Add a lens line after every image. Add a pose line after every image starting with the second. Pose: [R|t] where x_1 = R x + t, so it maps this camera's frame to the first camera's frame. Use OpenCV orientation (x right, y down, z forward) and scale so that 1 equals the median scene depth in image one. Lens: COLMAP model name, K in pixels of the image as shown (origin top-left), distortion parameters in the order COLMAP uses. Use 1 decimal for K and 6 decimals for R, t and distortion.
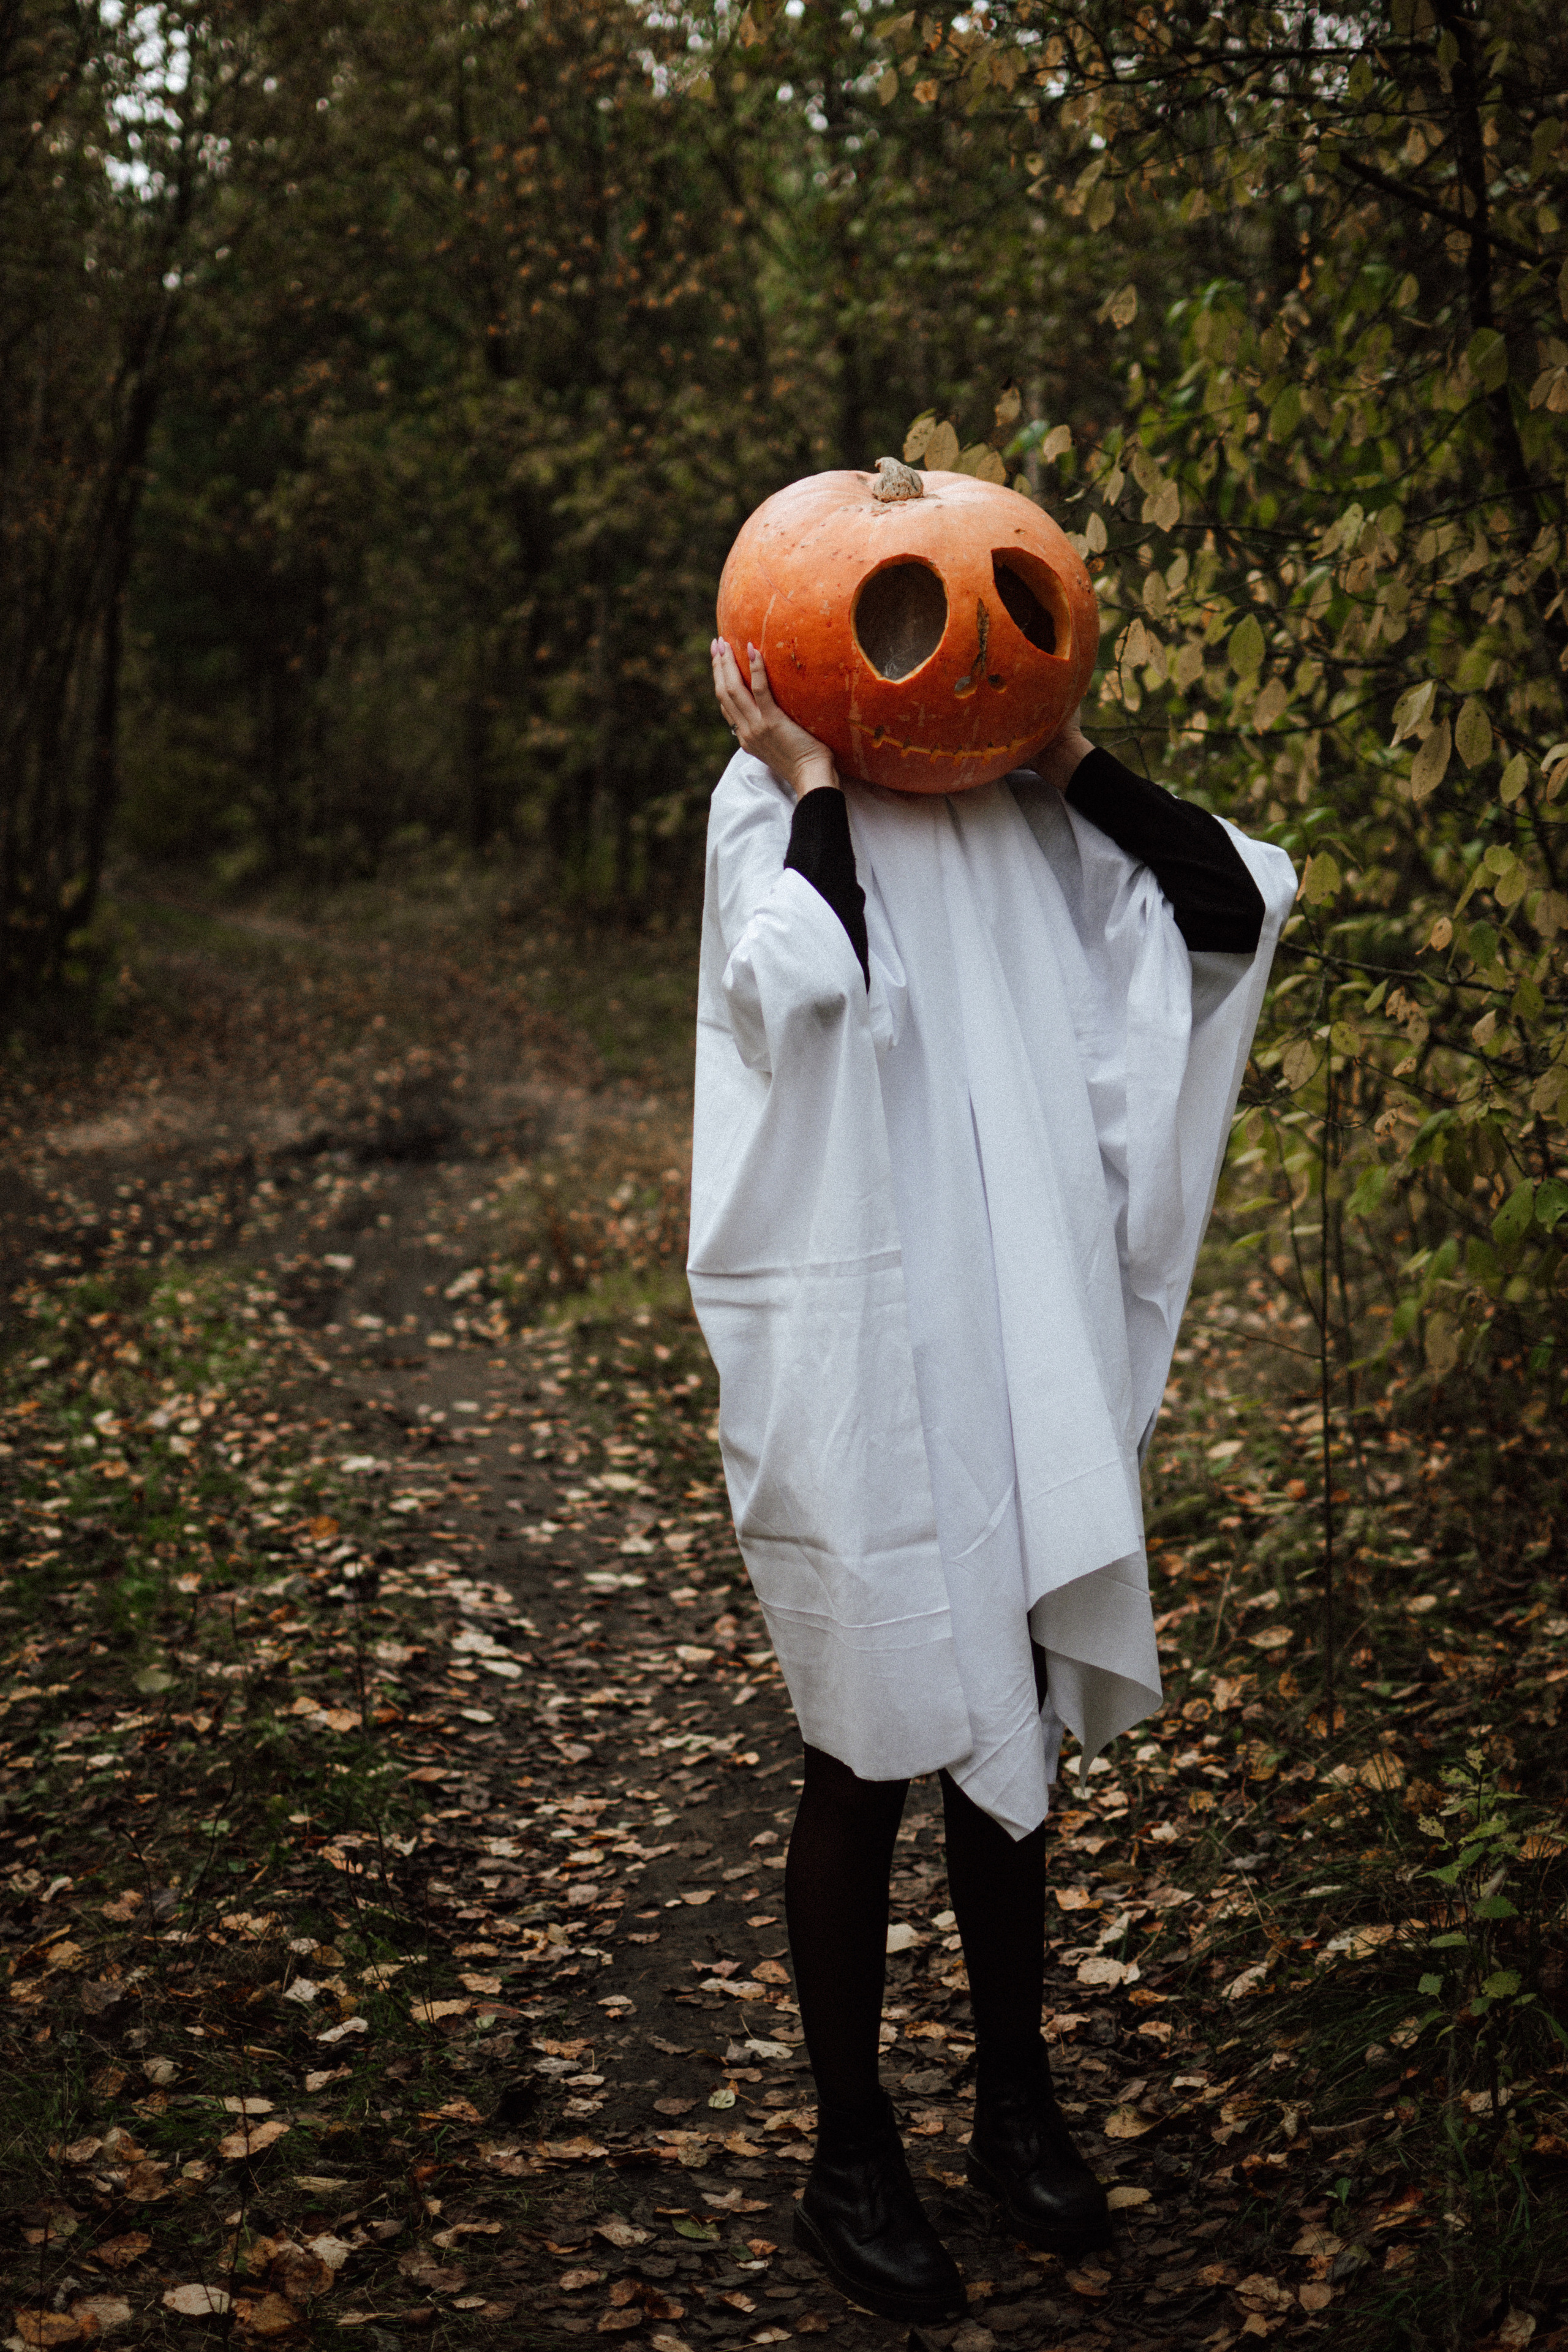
lens RADIAL K [[3834.4, 0, 782.8], [0, 3834.4, 1252.9], [0, 0, 1]] dist [-0.150958, 0.146048]
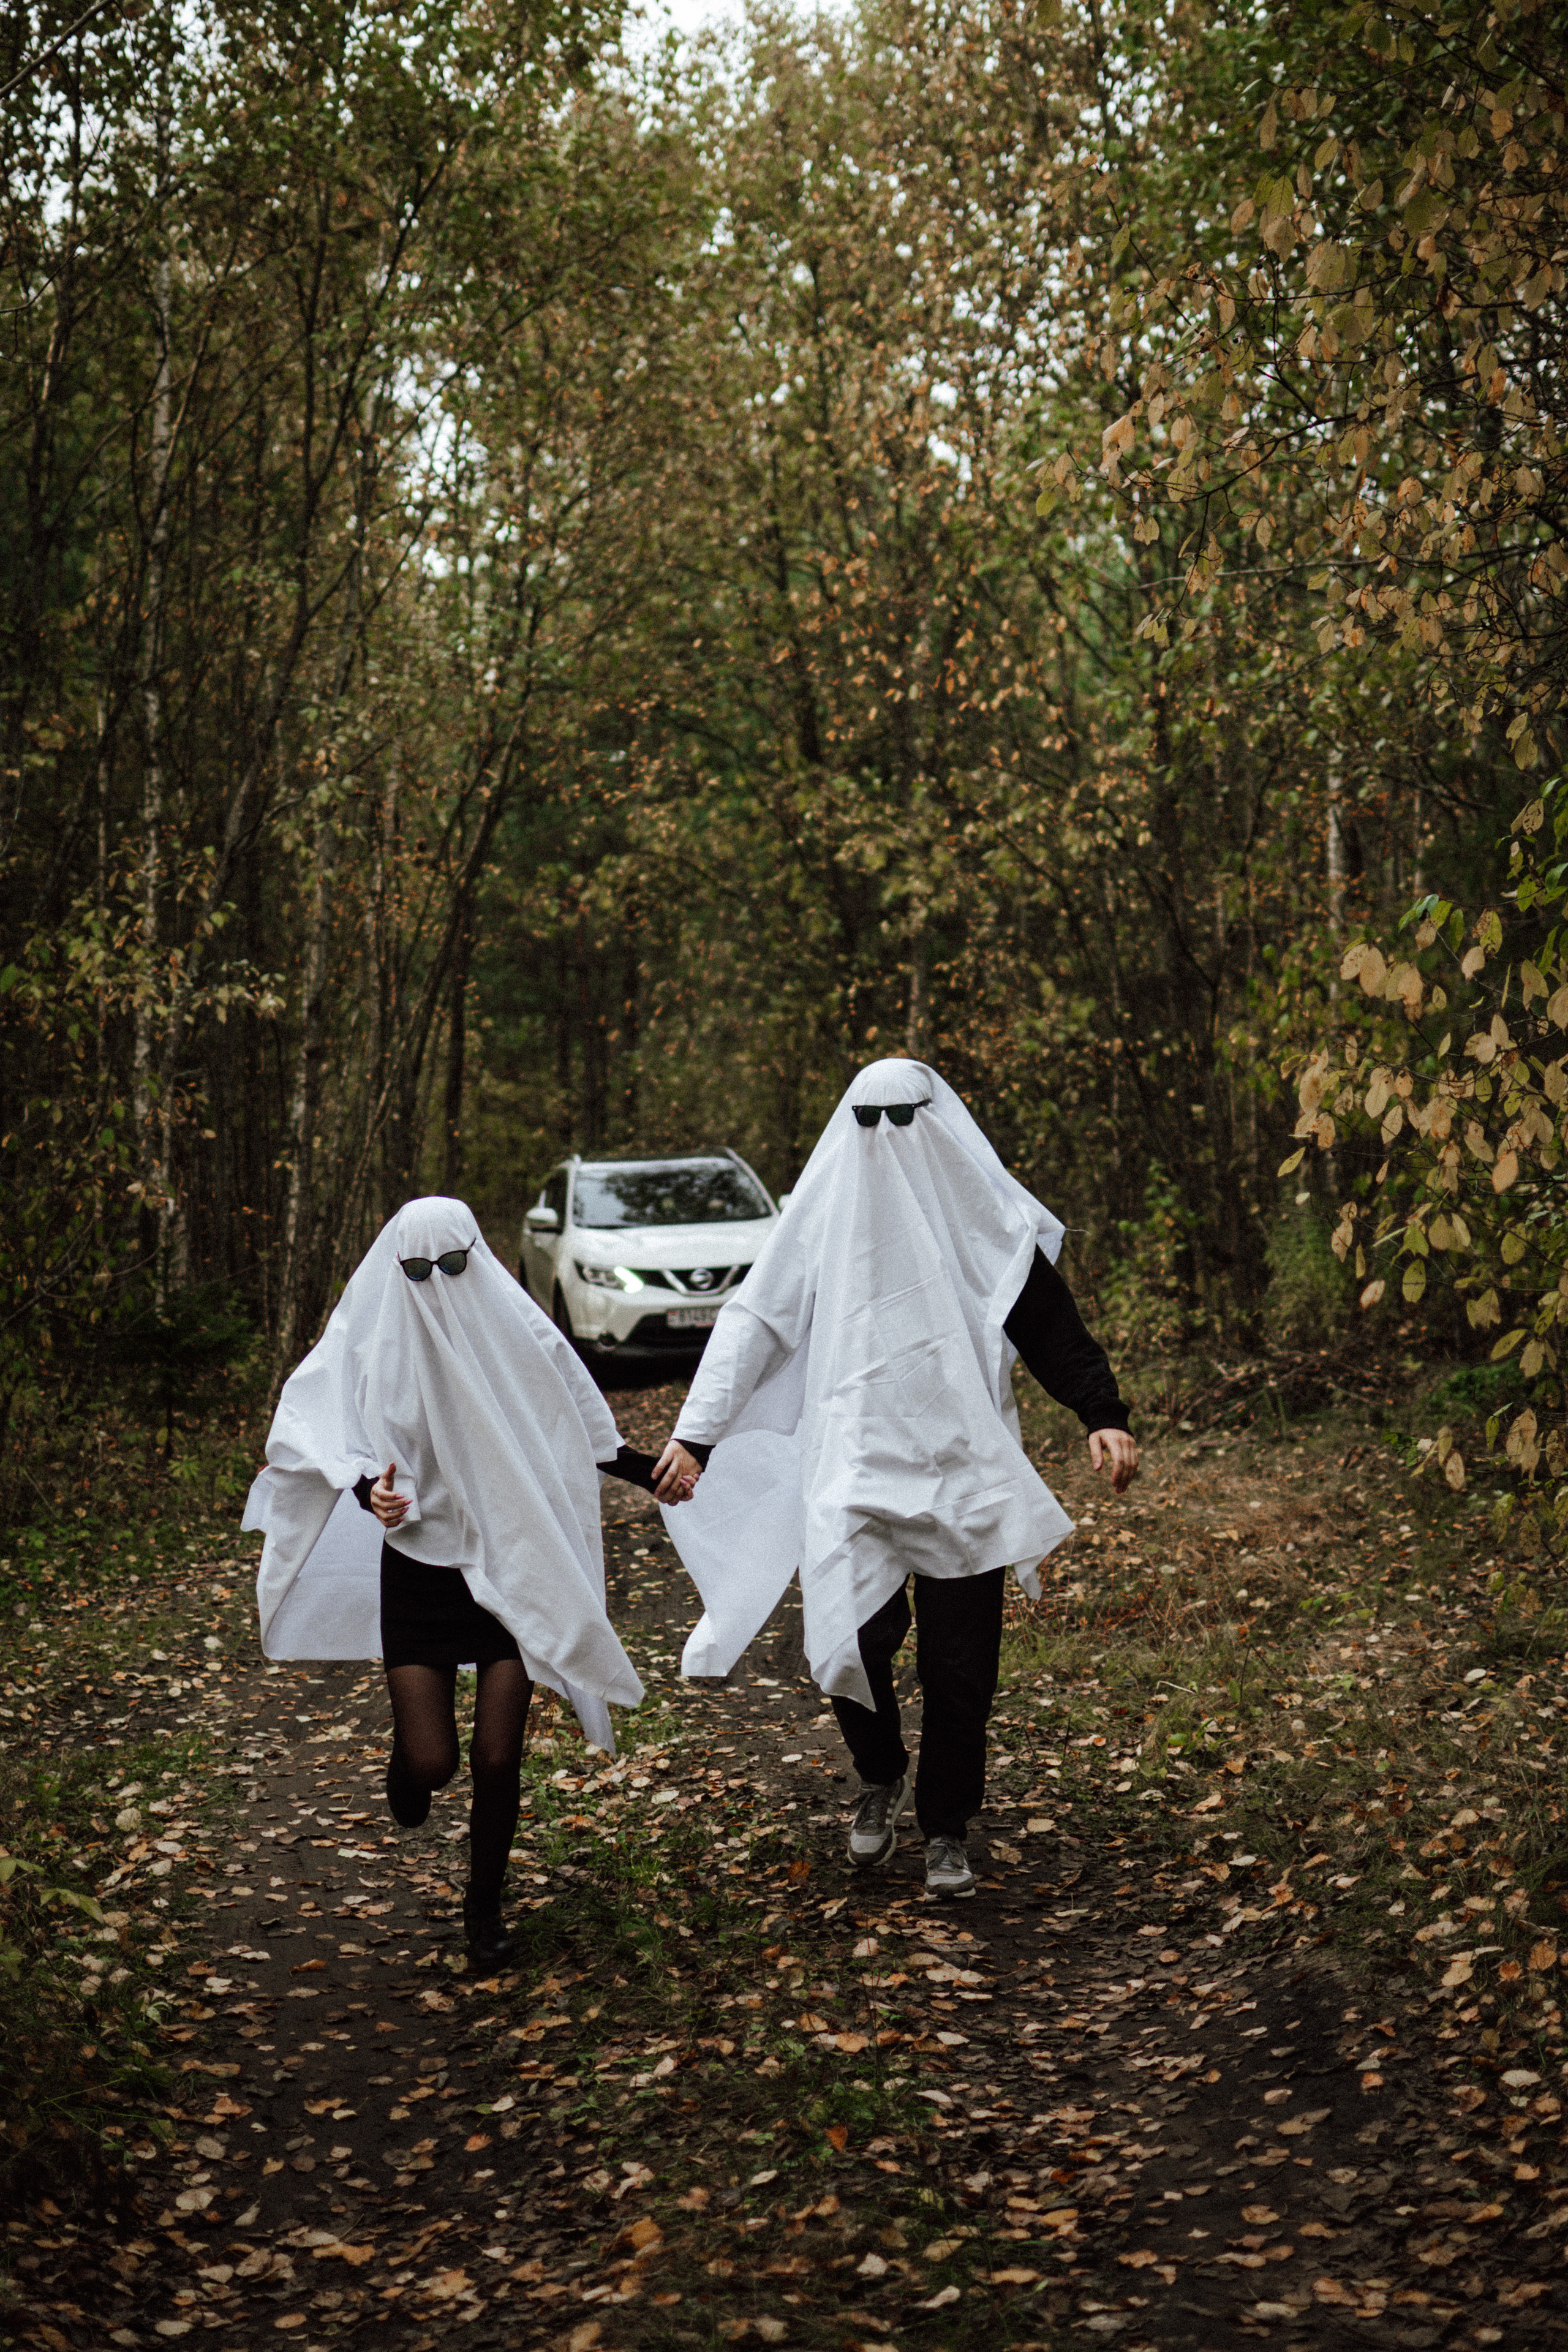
lens RADIAL K [[3834.4, 0, 782.8], [0, 3834.4, 1252.9], [0, 0, 1]] dist [-0.150958, 0.146048]
pose [[0.997344, -0.011527, -0.071914, -0.050311], [0.004982, 0.995881, -0.090532, -0.009936], [0.072661, 0.089933, 0.993294, -0.152894]]
